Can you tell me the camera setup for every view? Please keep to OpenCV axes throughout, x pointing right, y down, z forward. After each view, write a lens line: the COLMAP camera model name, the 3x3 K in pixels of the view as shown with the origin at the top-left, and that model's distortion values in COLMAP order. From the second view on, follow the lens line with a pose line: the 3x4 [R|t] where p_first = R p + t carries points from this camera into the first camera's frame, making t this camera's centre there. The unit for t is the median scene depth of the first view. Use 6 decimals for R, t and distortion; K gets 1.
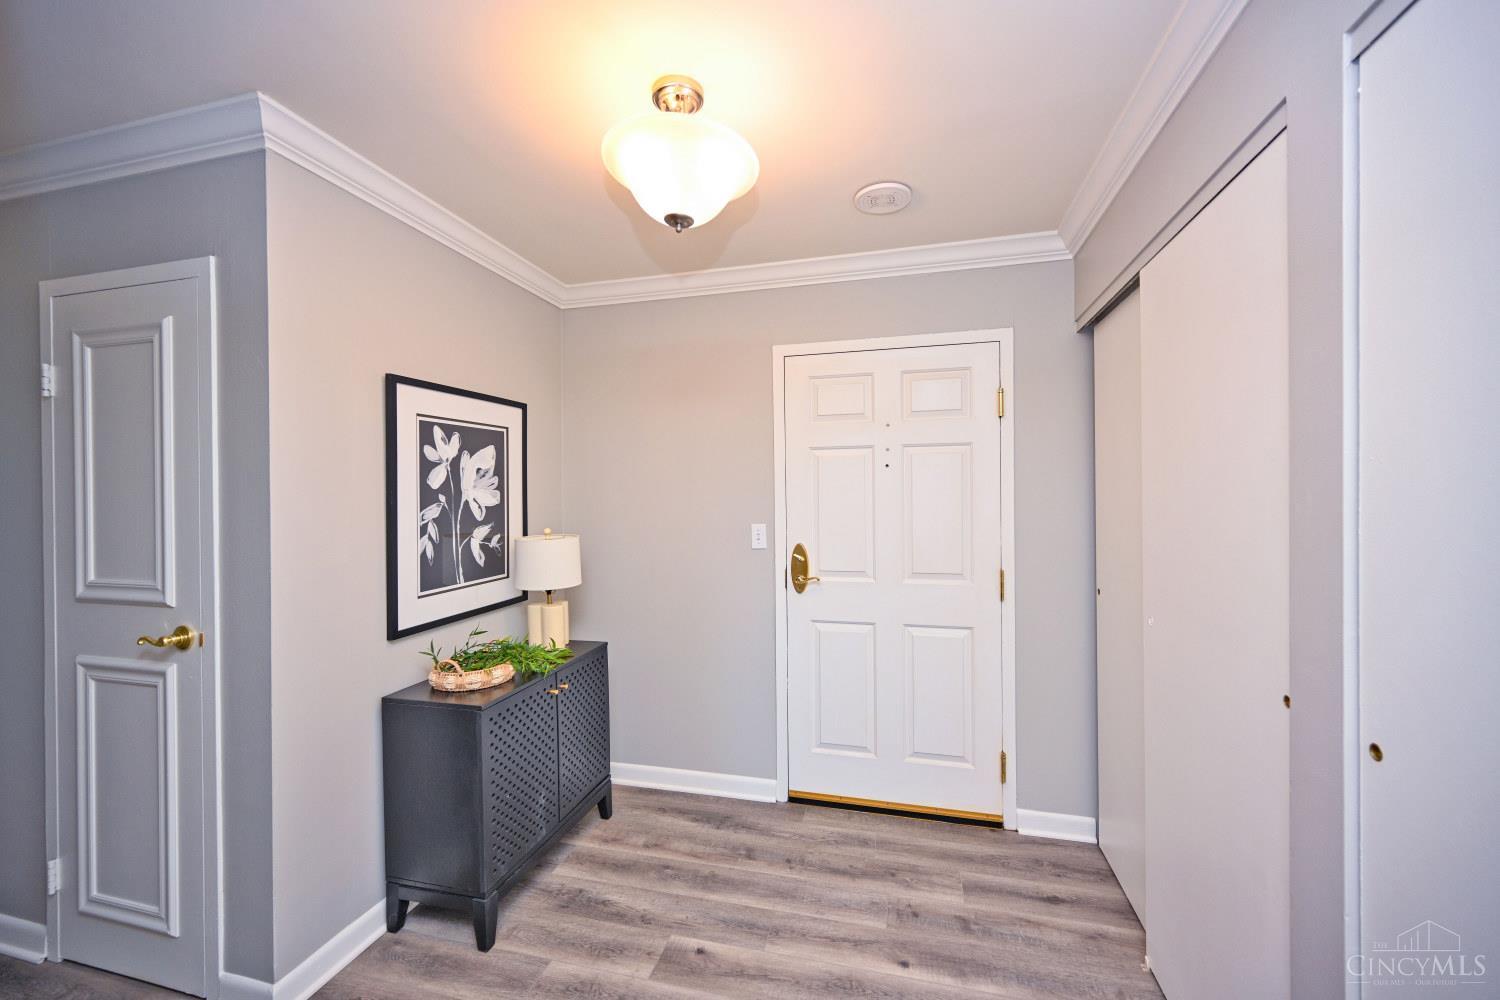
lens RADIAL K [[595.9, 0, 752.1], [0, 595.9, 500.9], [0, 0, 1]] dist [0.002302, 0.000086]
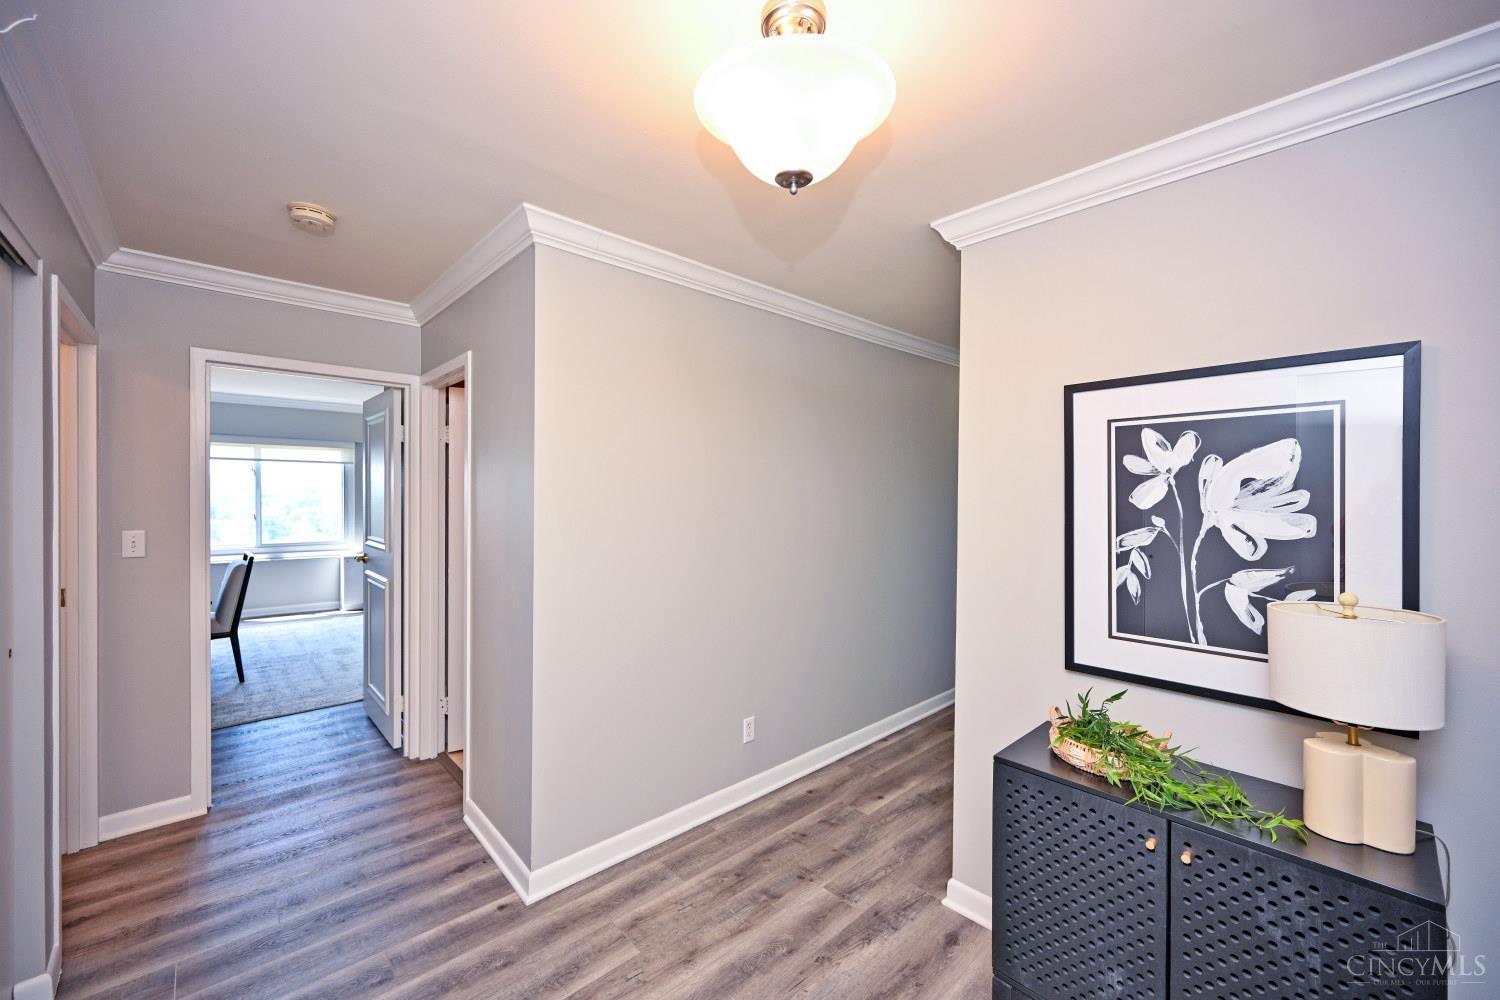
lens RADIAL K [[595.9, 0, 752.1], [0, 595.9, 500.9], [0, 0, 1]] dist [0.002302, 0.000086]
pose [[-0.531327, 0.010885, -0.847097, 0.391821], [-0.015852, 0.999615, 0.022788, -0.038919], [0.847019, 0.025536, -0.530950, 0.938428]]
